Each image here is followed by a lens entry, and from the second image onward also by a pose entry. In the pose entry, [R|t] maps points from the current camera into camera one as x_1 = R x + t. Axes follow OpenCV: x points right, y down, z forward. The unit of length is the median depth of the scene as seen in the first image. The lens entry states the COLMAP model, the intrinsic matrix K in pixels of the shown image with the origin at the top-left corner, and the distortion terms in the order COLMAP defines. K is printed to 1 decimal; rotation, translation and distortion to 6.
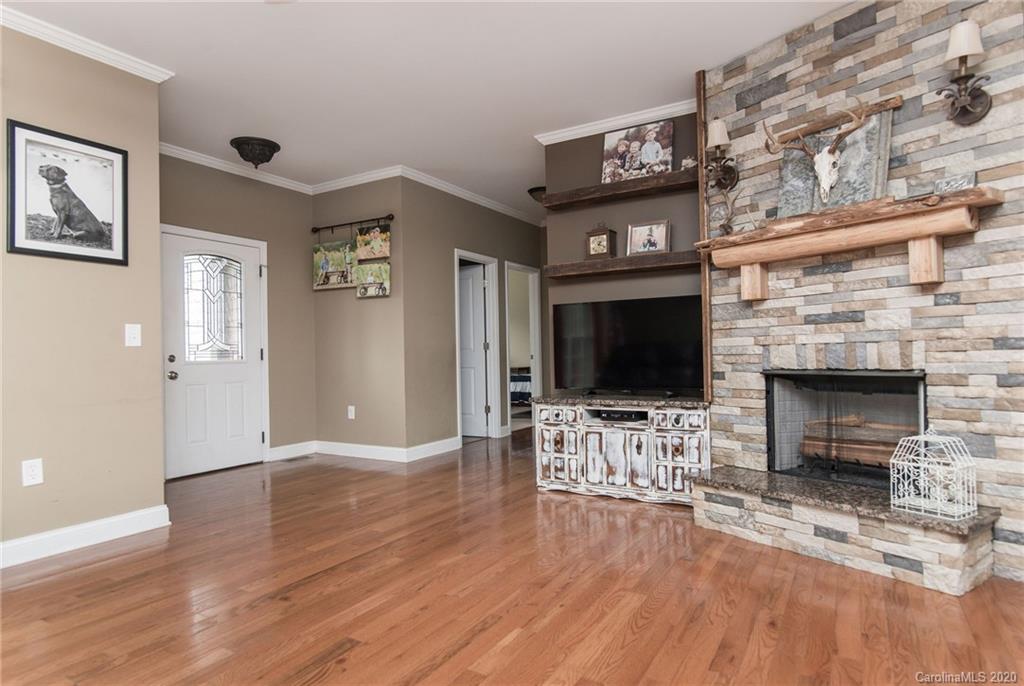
lens RADIAL K [[572.8, 0, 500.2], [0, 572.8, 346.1], [0, 0, 1]] dist [-0.006382, -0.001964]
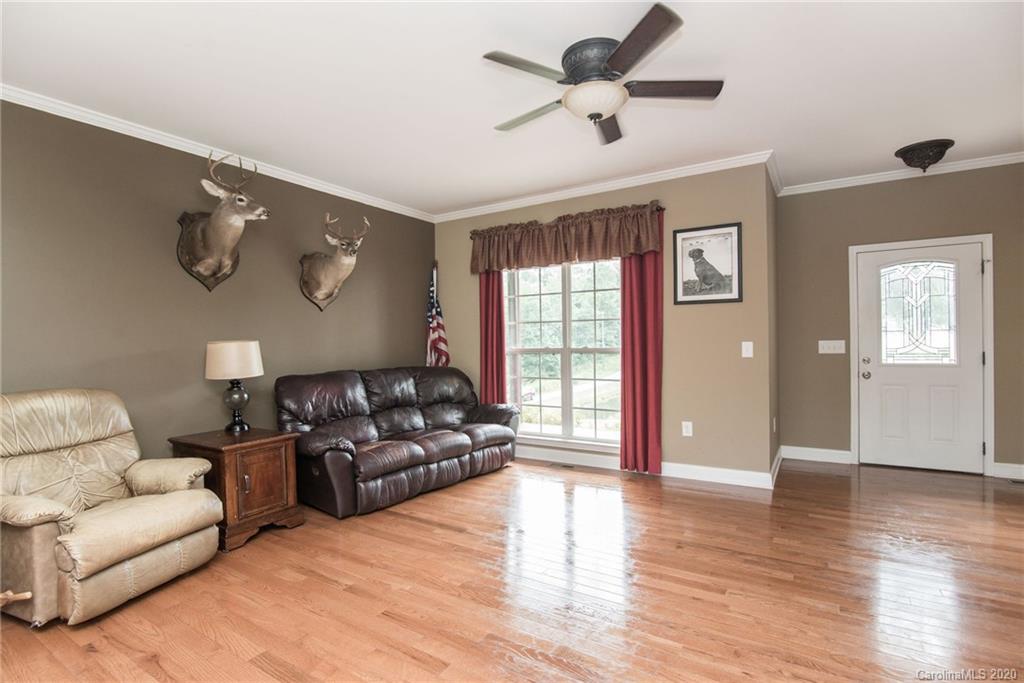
lens RADIAL K [[501.6, 0, 512.0], [0, 501.6, 341.5], [0, 0, 1]] dist [-0.022291, -0.000015]
pose [[-0.016425, 0.025517, -0.999539, 0.635595], [0.028162, 0.999290, 0.025048, -0.089144], [0.999468, -0.027738, -0.017132, 0.439625]]
